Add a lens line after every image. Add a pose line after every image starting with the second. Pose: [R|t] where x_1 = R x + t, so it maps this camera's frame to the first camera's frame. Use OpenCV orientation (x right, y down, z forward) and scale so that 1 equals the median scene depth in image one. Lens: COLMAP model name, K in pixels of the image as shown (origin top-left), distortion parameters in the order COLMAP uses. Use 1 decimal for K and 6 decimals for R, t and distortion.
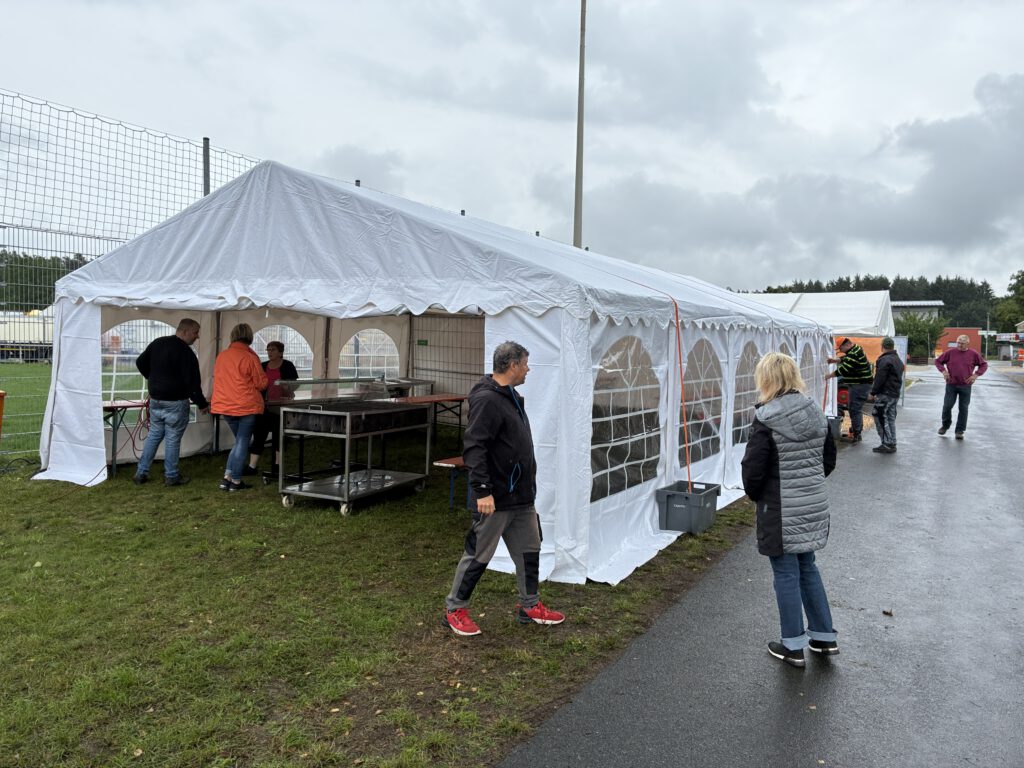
lens RADIAL K [[771.0, 0, 504.8], [0, 771.0, 375.8], [0, 0, 1]] dist [0.053566, -0.066196]
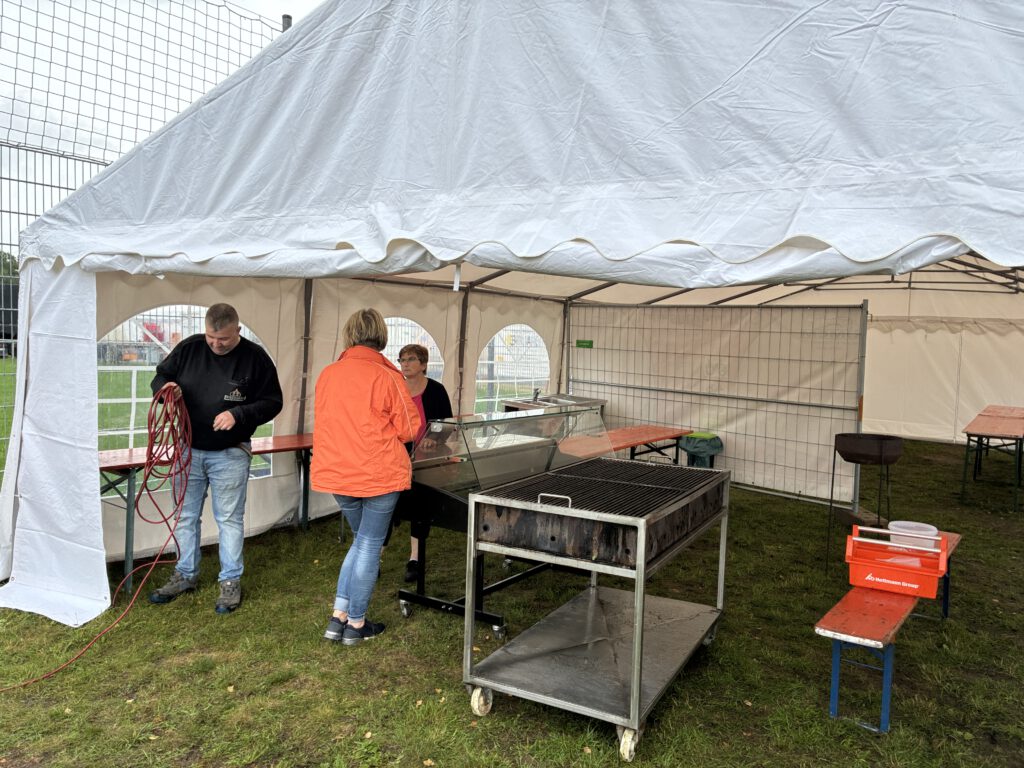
lens RADIAL K [[771.0, 0, 518.4], [0, 771.0, 386.9], [0, 0, 1]] dist [0.053566, -0.066196]
pose [[0.998578, 0.007087, -0.052841, -0.229581], [-0.006184, 0.999833, 0.017224, -0.028165], [0.052954, -0.016872, 0.998454, 0.536970]]
